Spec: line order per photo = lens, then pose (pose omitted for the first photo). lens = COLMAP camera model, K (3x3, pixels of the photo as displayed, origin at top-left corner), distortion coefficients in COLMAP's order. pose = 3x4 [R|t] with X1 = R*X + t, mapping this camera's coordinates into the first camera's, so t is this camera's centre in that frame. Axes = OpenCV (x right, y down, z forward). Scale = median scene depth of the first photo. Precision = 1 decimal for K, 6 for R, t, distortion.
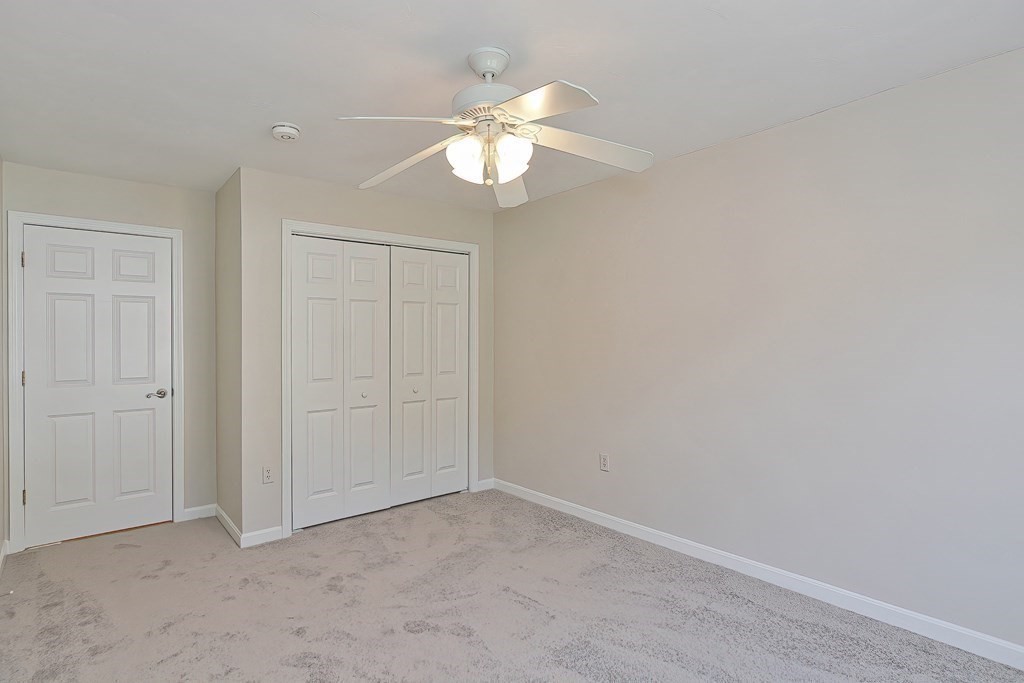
lens RADIAL K [[509.3, 0, 512.0], [0, 509.3, 341.5], [0, 0, 1]] dist [-0.003498, 0.000323]
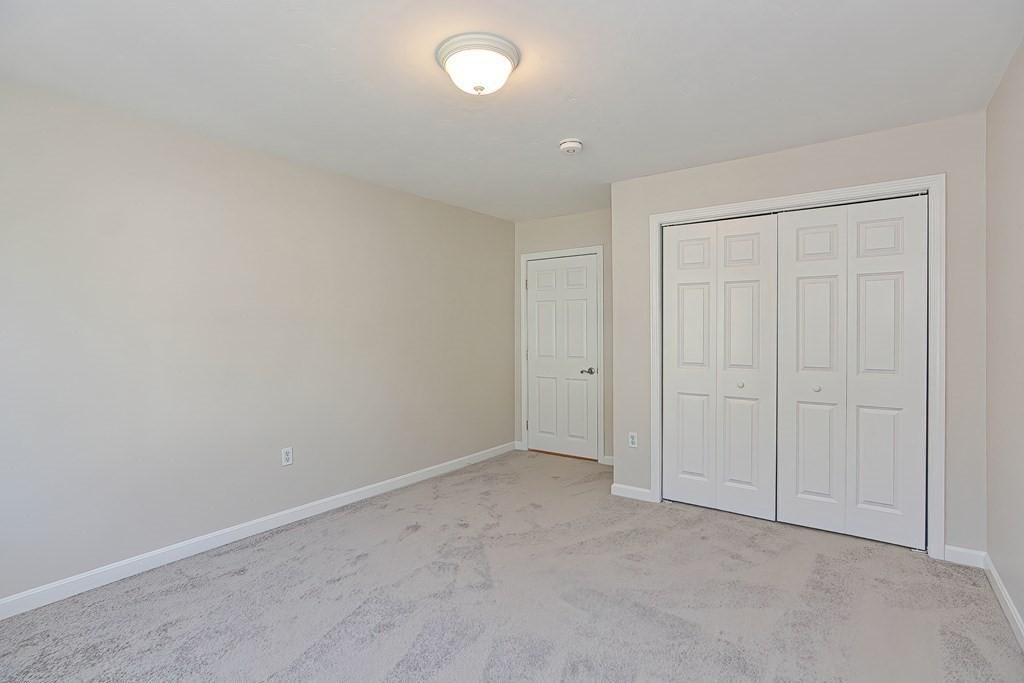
lens RADIAL K [[509.3, 0, 512.0], [0, 509.3, 341.5], [0, 0, 1]] dist [-0.003498, 0.000323]
pose [[0.255395, 0.037769, -0.966099, 0.535477], [0.002937, 0.999202, 0.039840, -0.012361], [0.966832, -0.013013, 0.255080, 0.414690]]
